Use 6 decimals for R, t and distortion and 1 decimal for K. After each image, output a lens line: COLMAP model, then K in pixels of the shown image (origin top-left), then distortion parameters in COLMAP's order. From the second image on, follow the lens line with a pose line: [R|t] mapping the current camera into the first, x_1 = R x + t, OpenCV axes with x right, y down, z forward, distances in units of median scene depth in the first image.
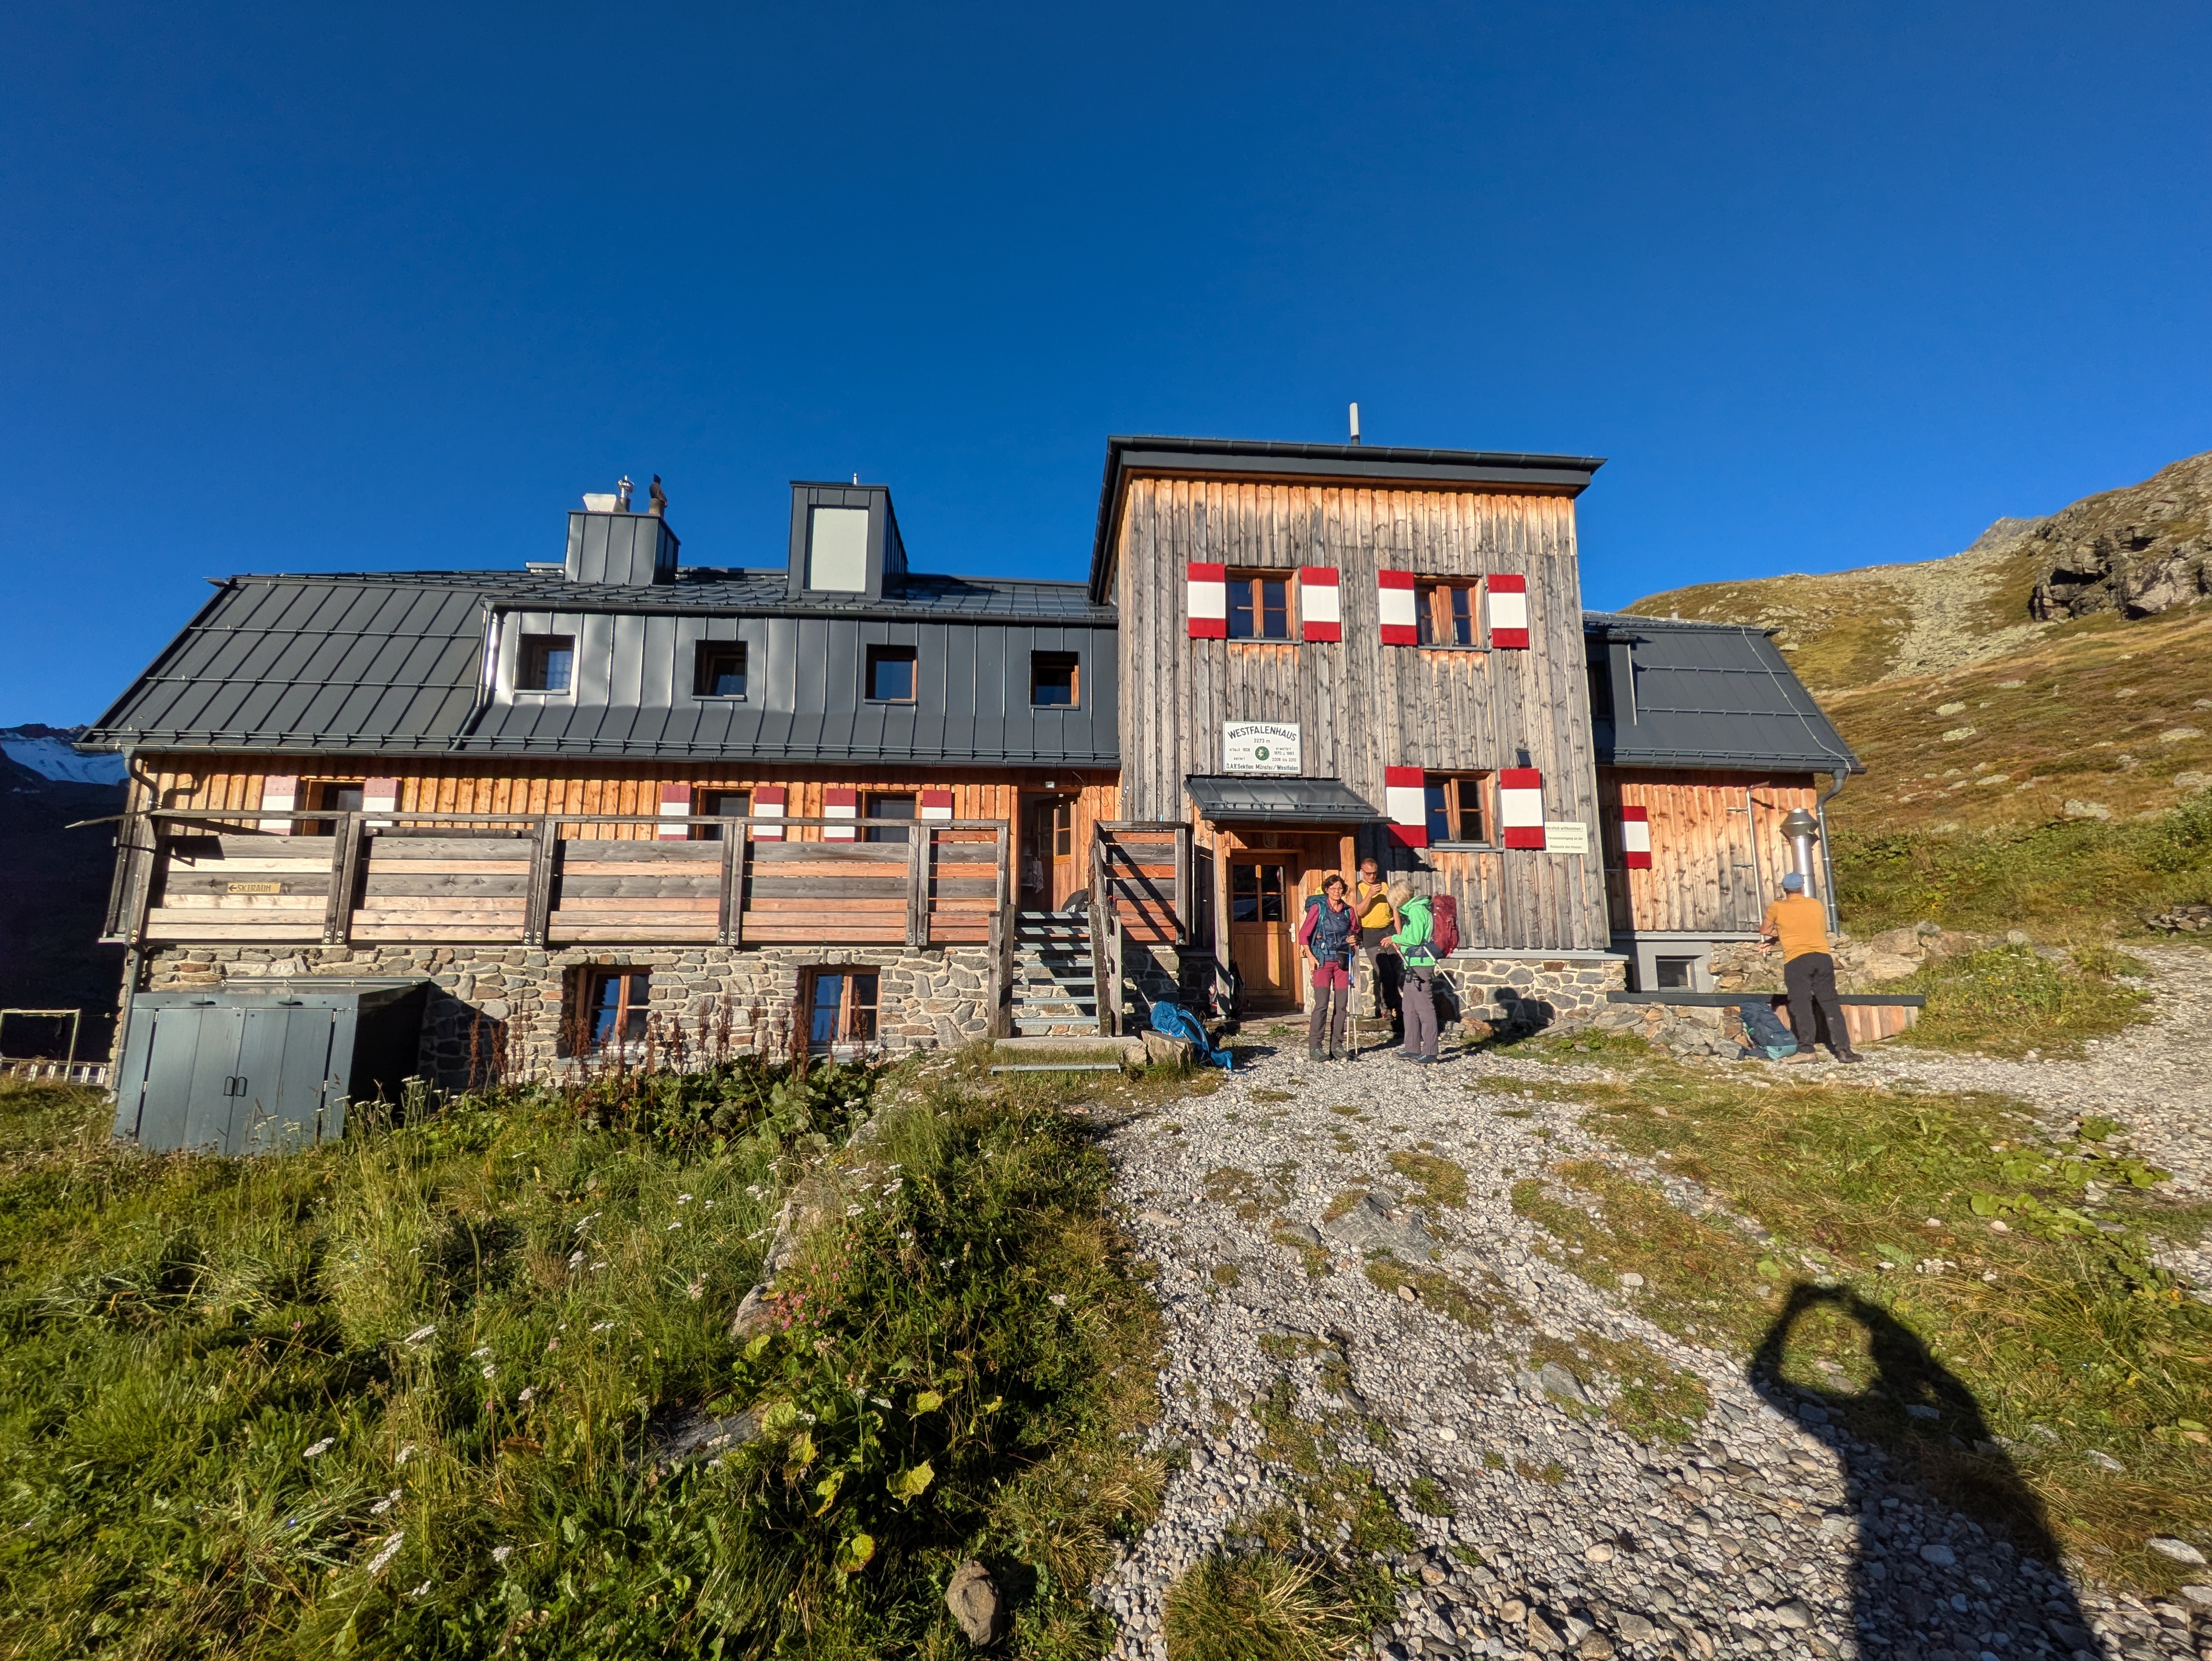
lens RADIAL K [[878.6, 0, 1118.6], [0, 878.6, 840.9], [0, 0, 1]] dist [0.003365, 0.000087]
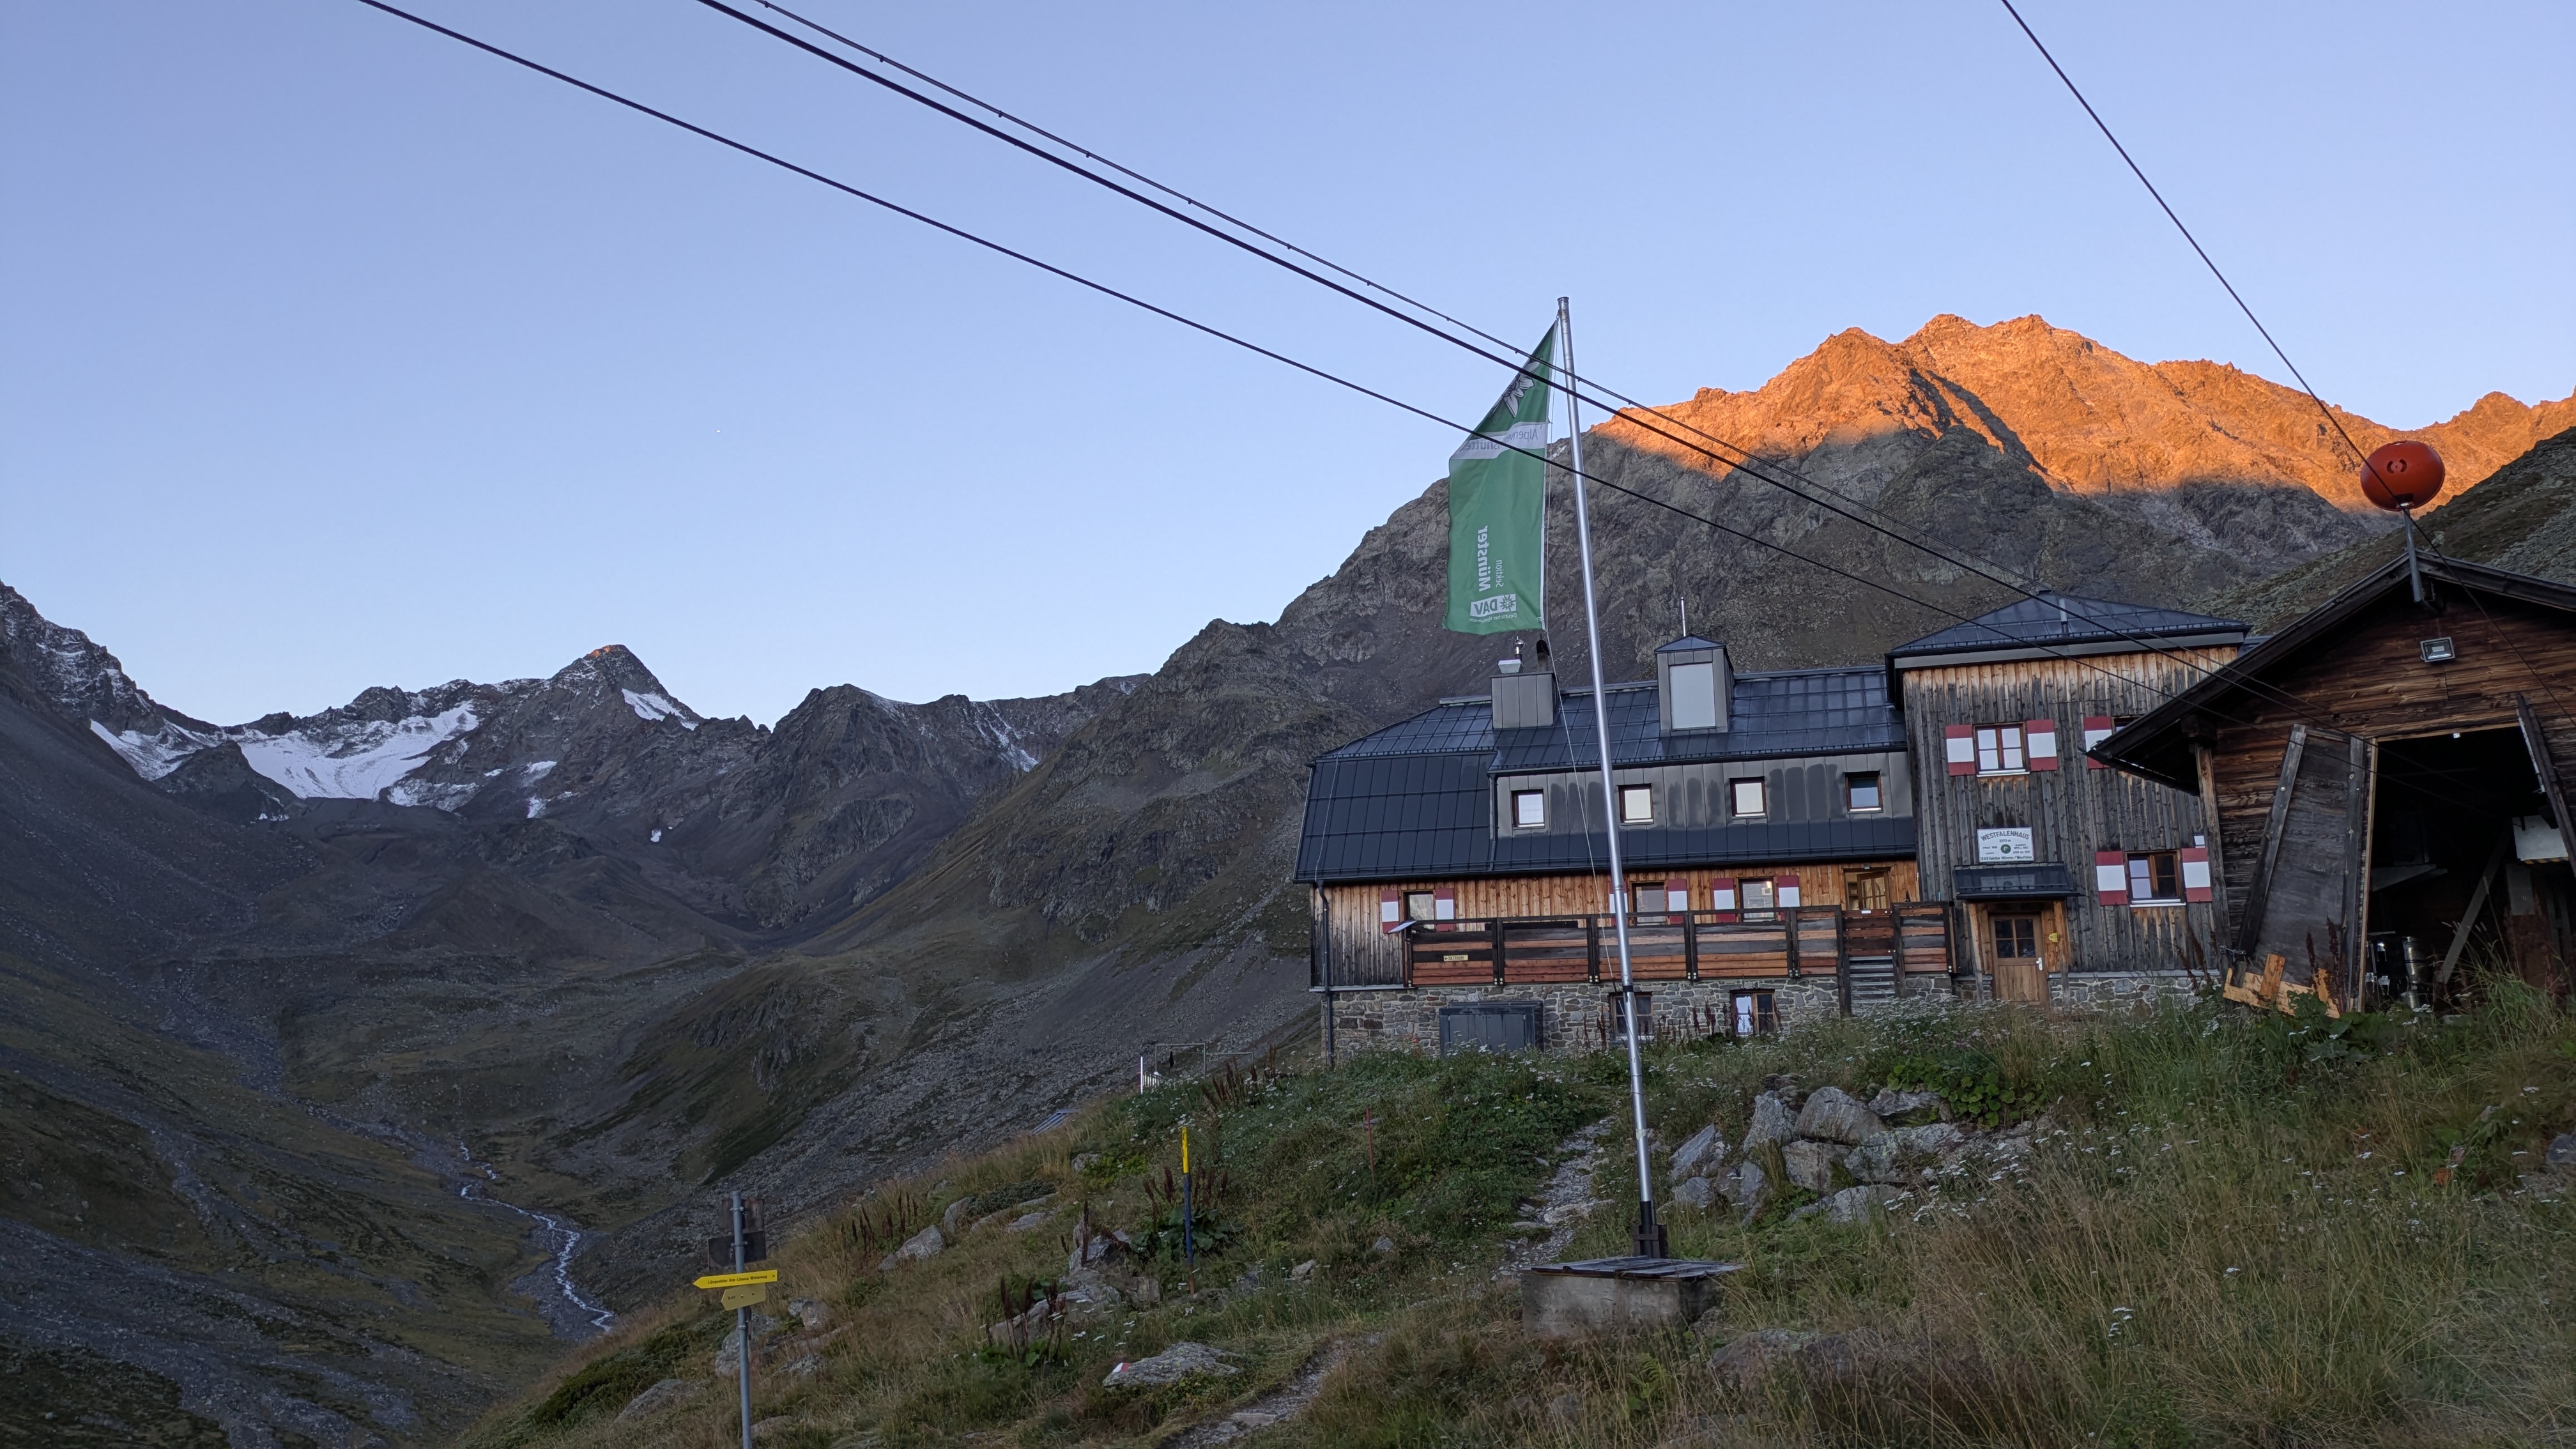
lens RADIAL K [[1961.5, 0, 1276.8], [0, 1961.5, 713.2], [0, 0, 1]] dist [0.065354, -0.002582]
pose [[0.921922, -0.083535, -0.378262, 0.311561], [0.069533, 0.996298, -0.050553, -0.245616], [0.381085, 0.020304, 0.924317, -2.673396]]
